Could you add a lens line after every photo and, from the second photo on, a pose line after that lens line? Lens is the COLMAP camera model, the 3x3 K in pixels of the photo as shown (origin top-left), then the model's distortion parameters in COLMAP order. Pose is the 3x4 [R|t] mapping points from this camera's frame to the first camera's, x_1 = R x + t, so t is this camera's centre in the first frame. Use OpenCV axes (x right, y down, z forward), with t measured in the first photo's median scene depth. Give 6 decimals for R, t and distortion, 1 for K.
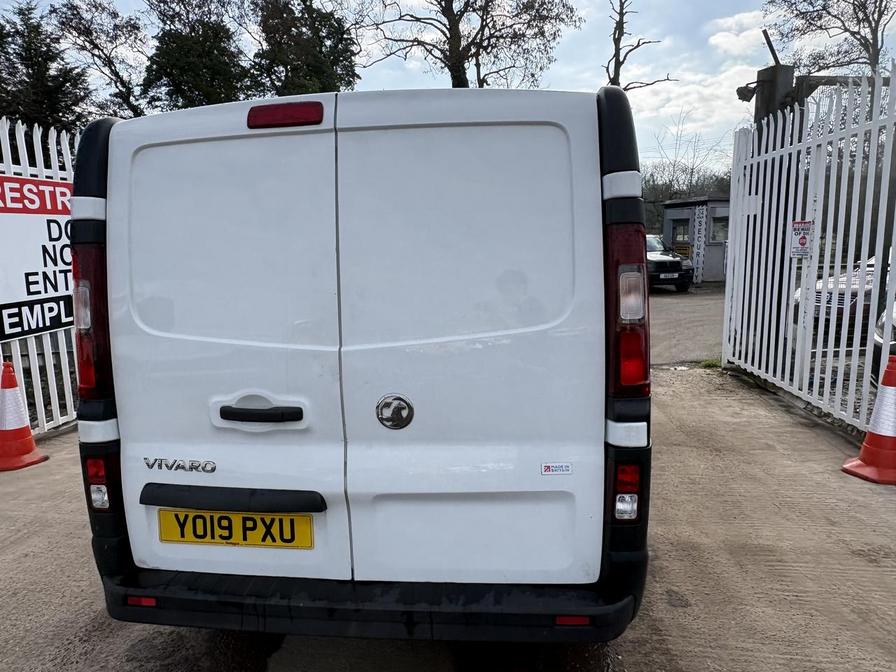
lens RADIAL K [[582.7, 0, 451.6], [0, 582.7, 333.5], [0, 0, 1]] dist [0.003155, 0.001044]
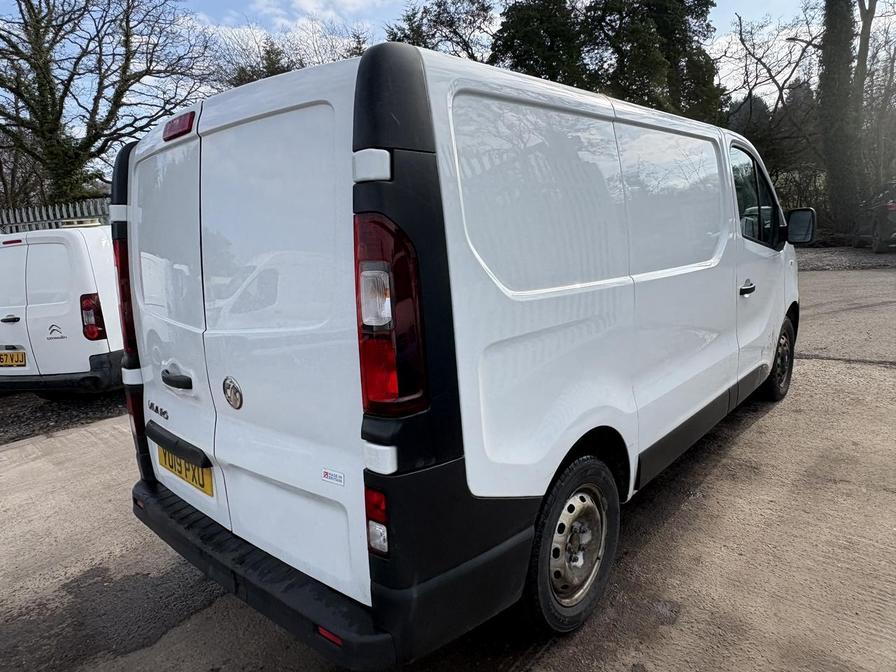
lens RADIAL K [[580.1, 0, 445.7], [0, 580.1, 330.6], [0, 0, 1]] dist [0.002405, 0.000819]
pose [[0.813561, 0.079961, -0.575956, 0.259896], [-0.037753, 0.995674, 0.084904, -0.027956], [0.580253, -0.047330, 0.813060, 0.107954]]
